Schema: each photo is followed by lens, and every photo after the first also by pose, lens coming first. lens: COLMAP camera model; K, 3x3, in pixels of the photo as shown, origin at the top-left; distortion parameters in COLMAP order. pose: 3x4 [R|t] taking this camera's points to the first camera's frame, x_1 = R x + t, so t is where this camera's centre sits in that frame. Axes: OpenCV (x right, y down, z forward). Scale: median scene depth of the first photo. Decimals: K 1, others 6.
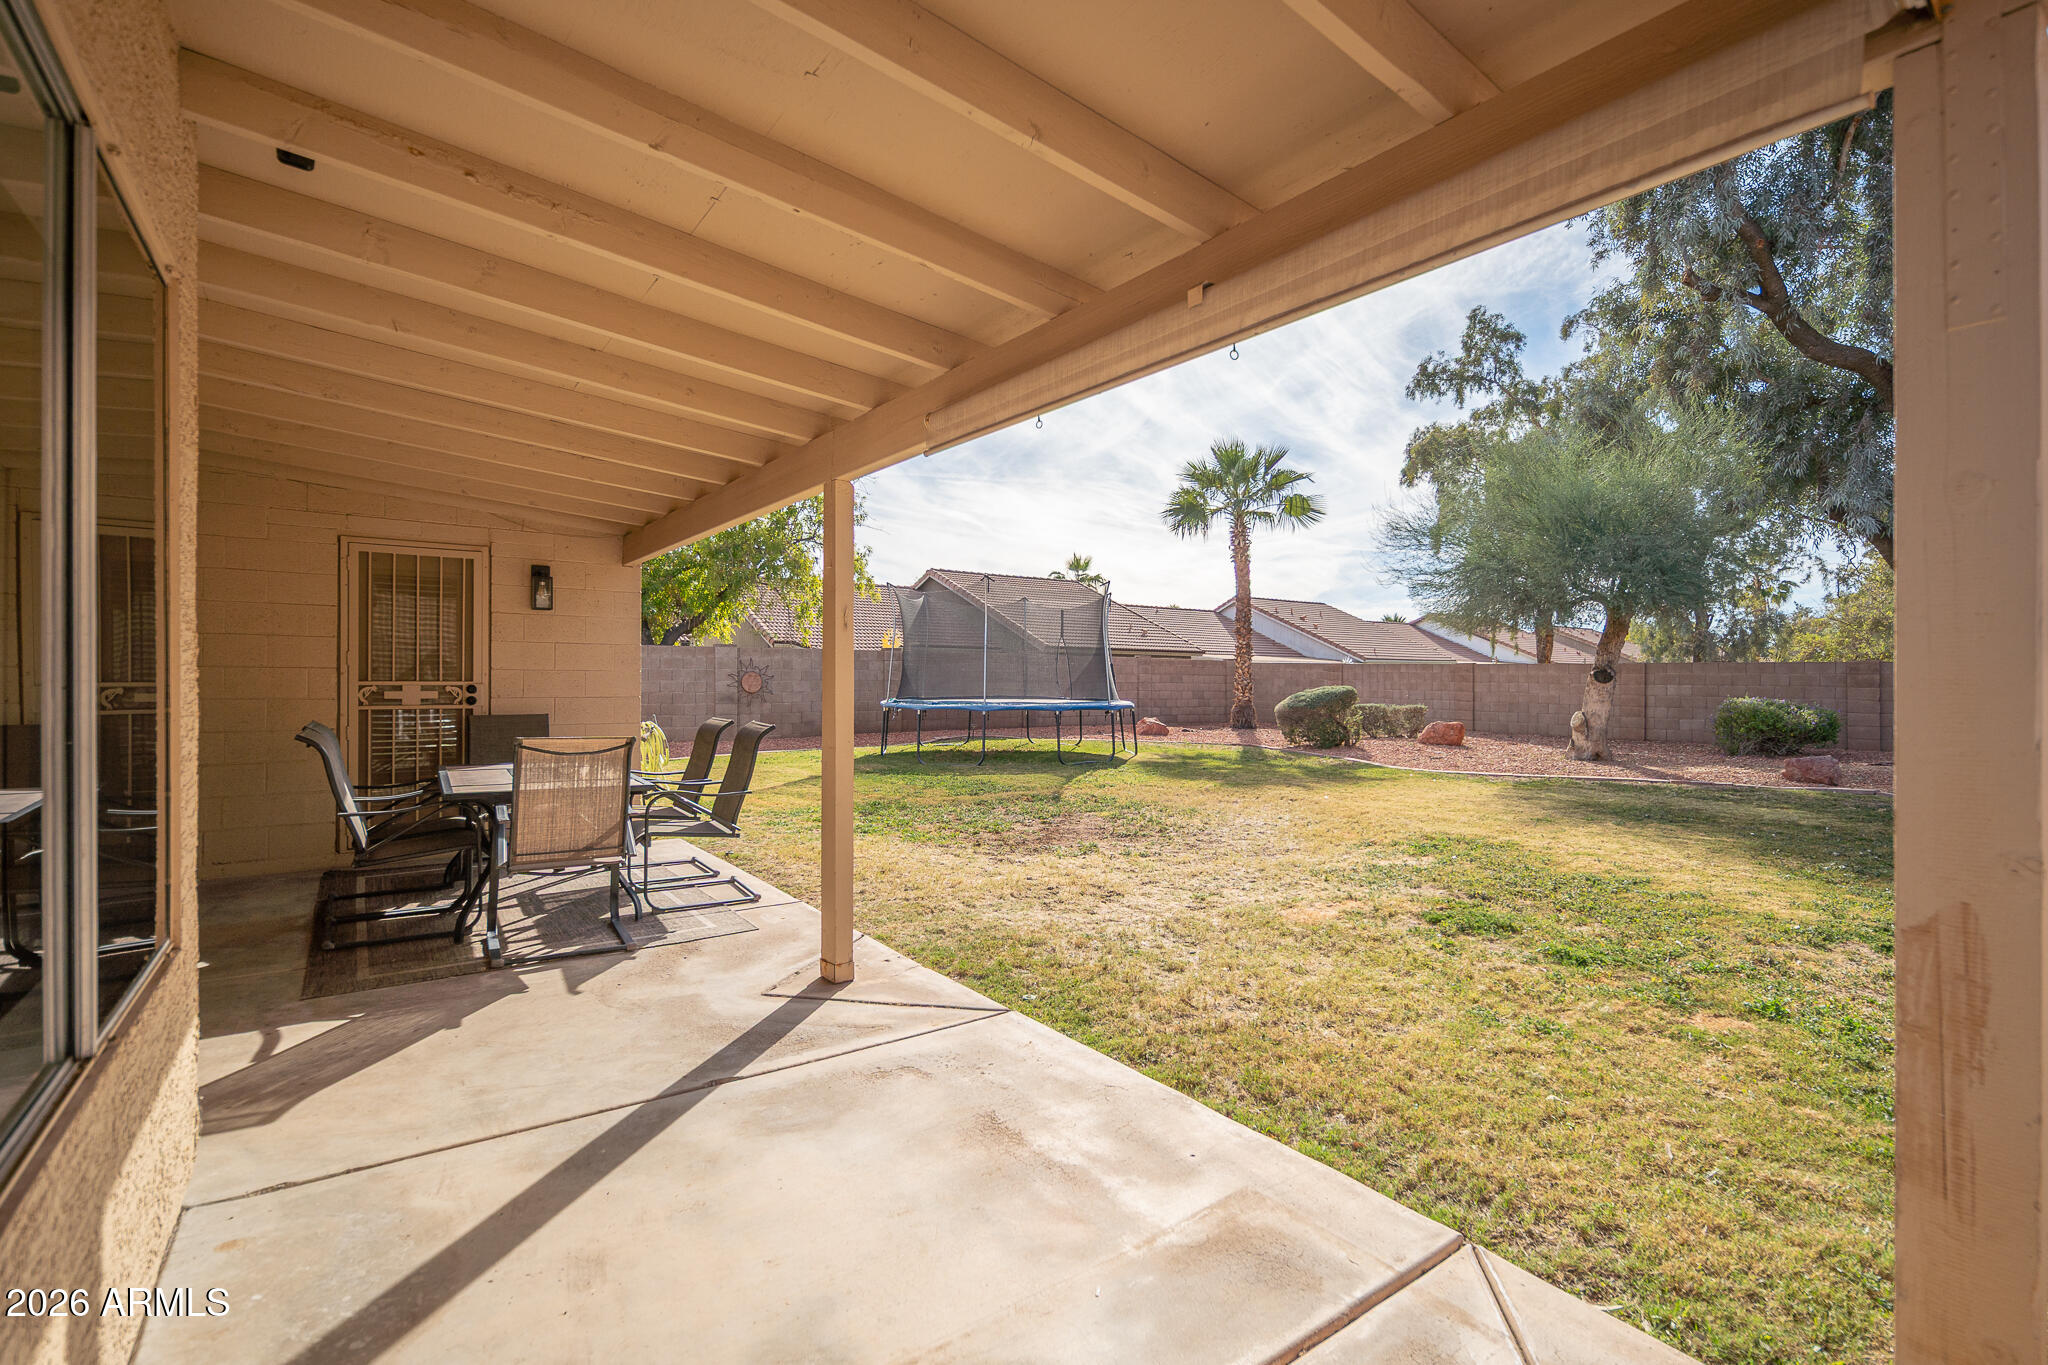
lens RADIAL K [[909.1, 0, 1052.1], [0, 909.1, 669.2], [0, 0, 1]] dist [-0.000418, -0.000081]
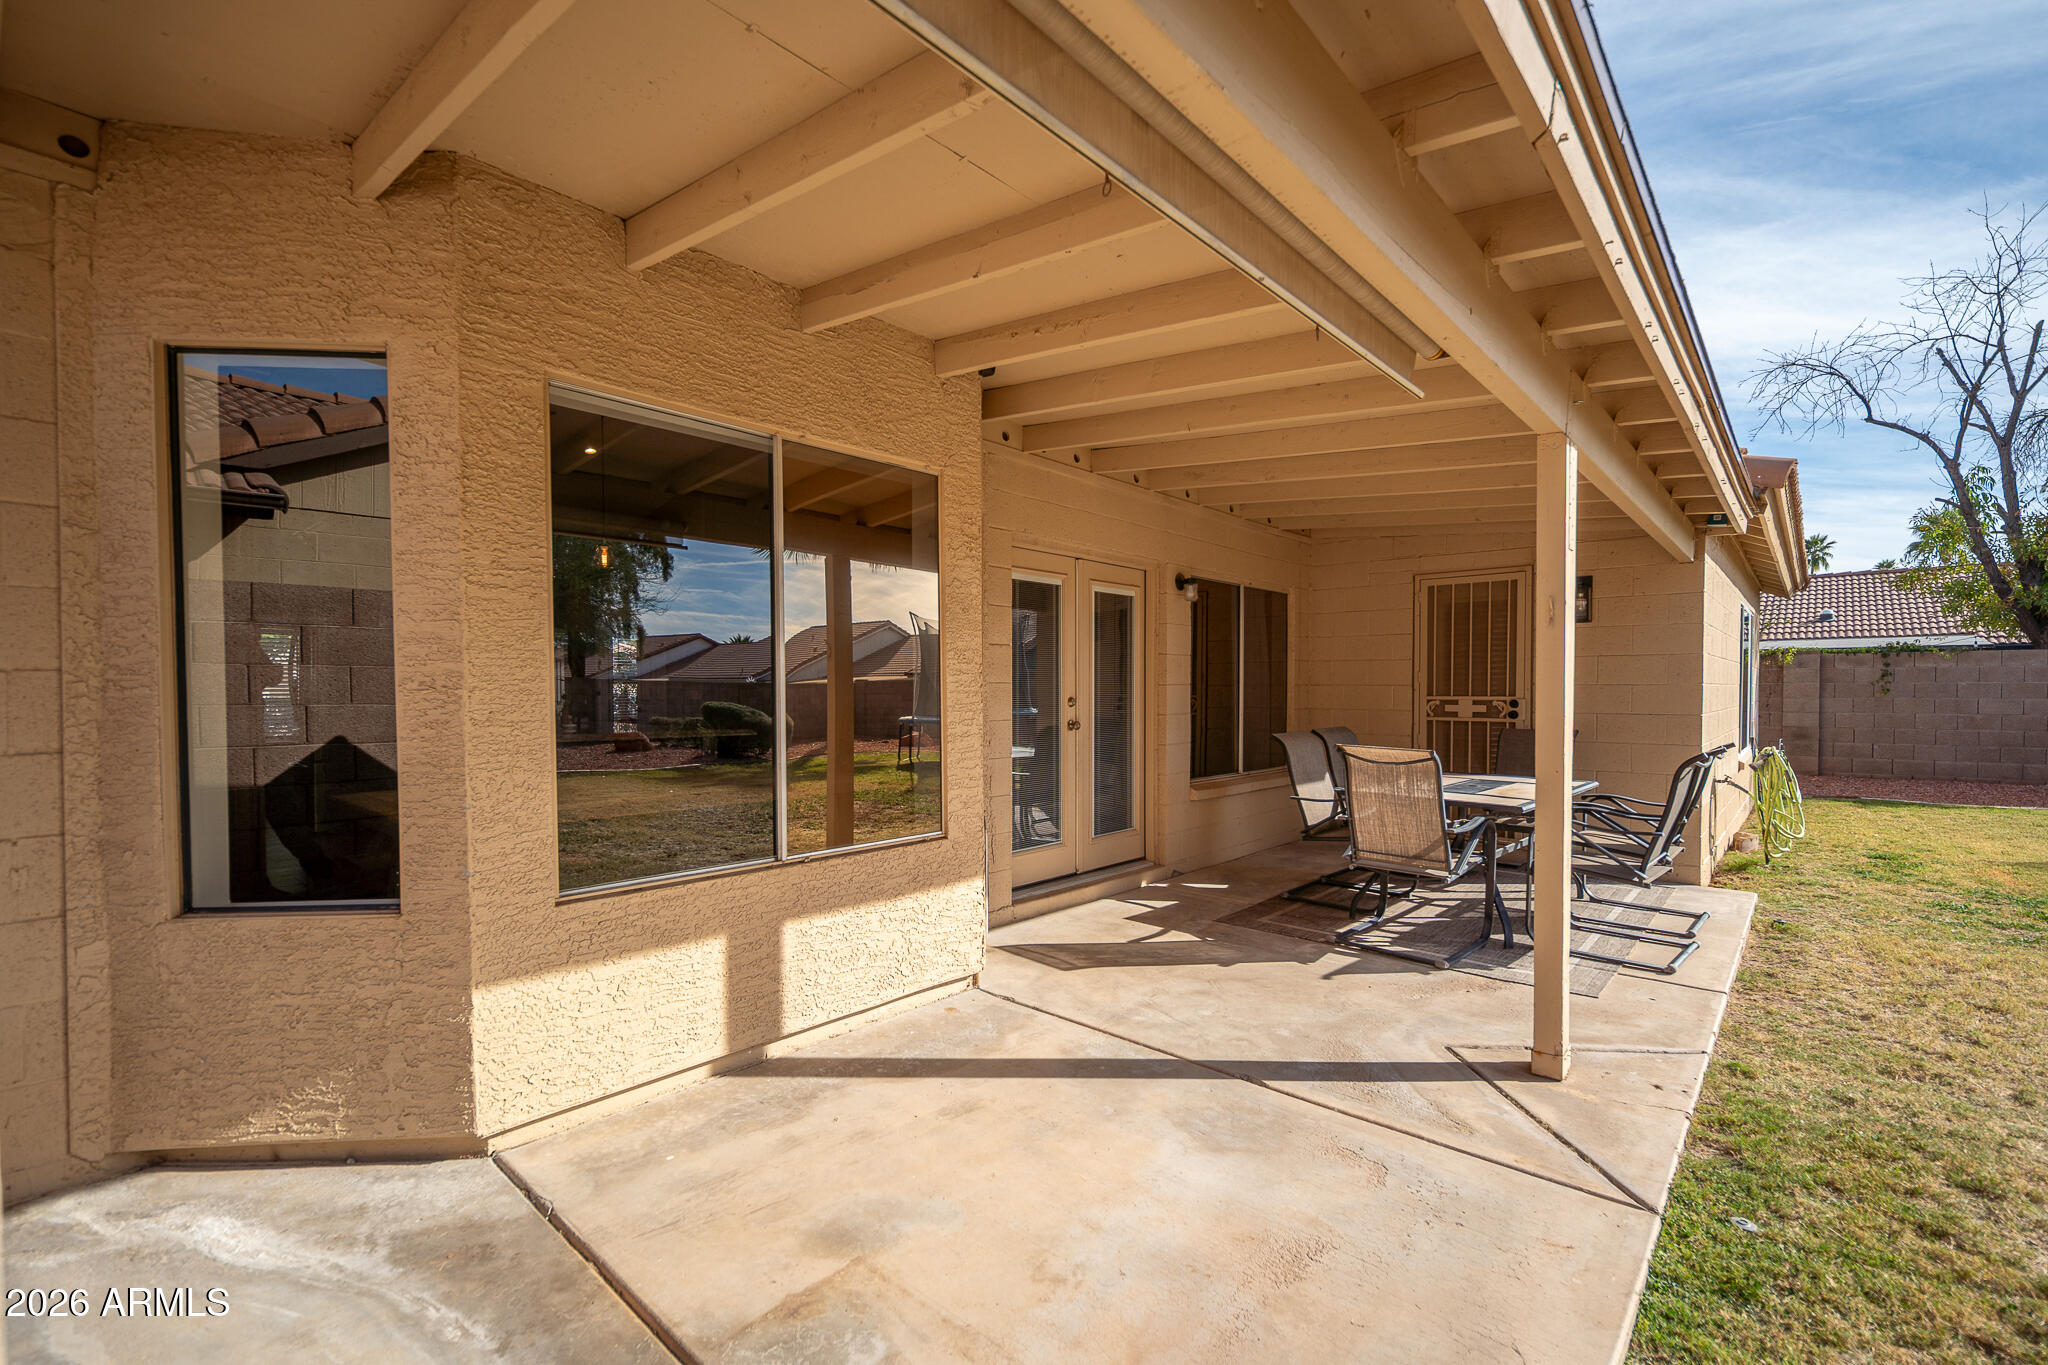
lens RADIAL K [[902.1, 0, 1055.3], [0, 902.1, 706.0], [0, 0, 1]] dist [-0.002968, -0.000512]
pose [[0.213501, 0.011345, -0.976877, 0.453737], [0.006779, 0.999891, 0.013094, 0.012053], [0.976919, -0.009418, 0.213401, 0.443862]]
